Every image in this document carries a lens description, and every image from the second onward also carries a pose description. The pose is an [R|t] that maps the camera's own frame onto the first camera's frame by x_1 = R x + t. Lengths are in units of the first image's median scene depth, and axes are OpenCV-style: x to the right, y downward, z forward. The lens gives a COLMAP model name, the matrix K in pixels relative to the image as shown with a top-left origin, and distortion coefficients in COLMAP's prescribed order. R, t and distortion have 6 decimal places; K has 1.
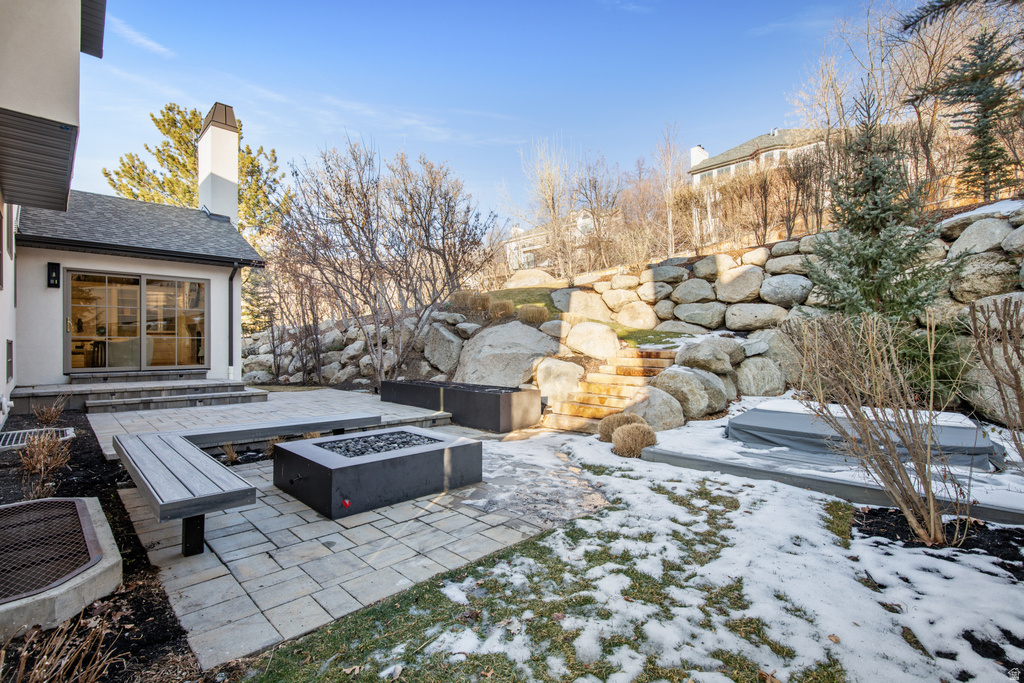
lens RADIAL K [[470.0, 0, 508.4], [0, 470.0, 342.8], [0, 0, 1]] dist [-0.001590, -0.001909]
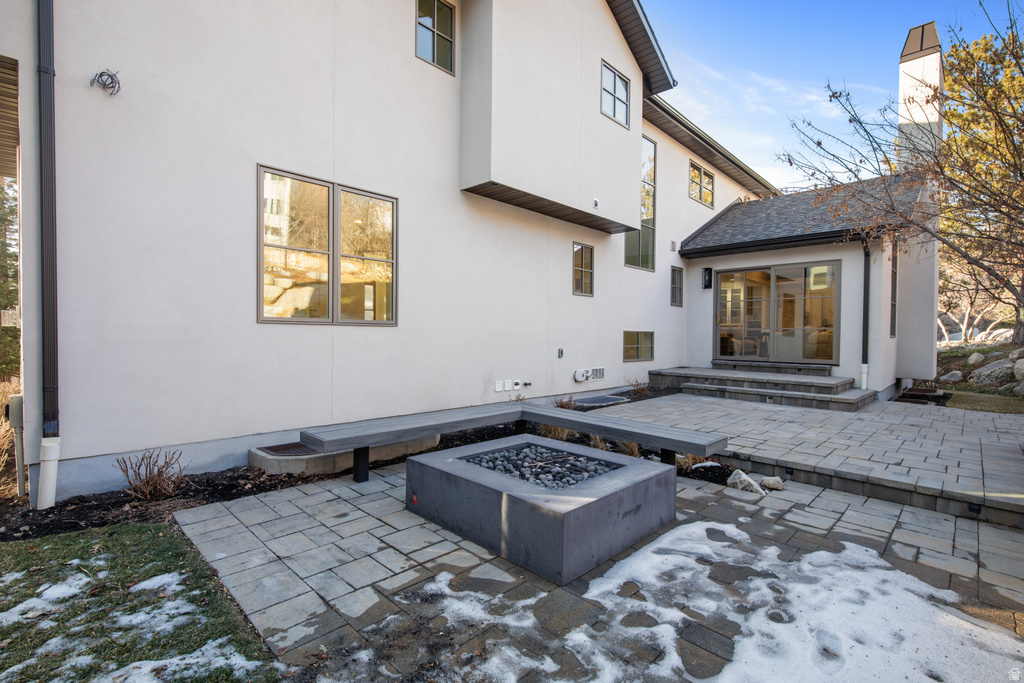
lens RADIAL K [[470.0, 0, 511.2], [0, 470.0, 340.2], [0, 0, 1]] dist [-0.001590, -0.001909]
pose [[0.023401, 0.014517, -0.999621, 0.558046], [-0.008146, 0.999864, 0.014330, 0.007733], [0.999693, 0.007808, 0.023516, 1.093525]]
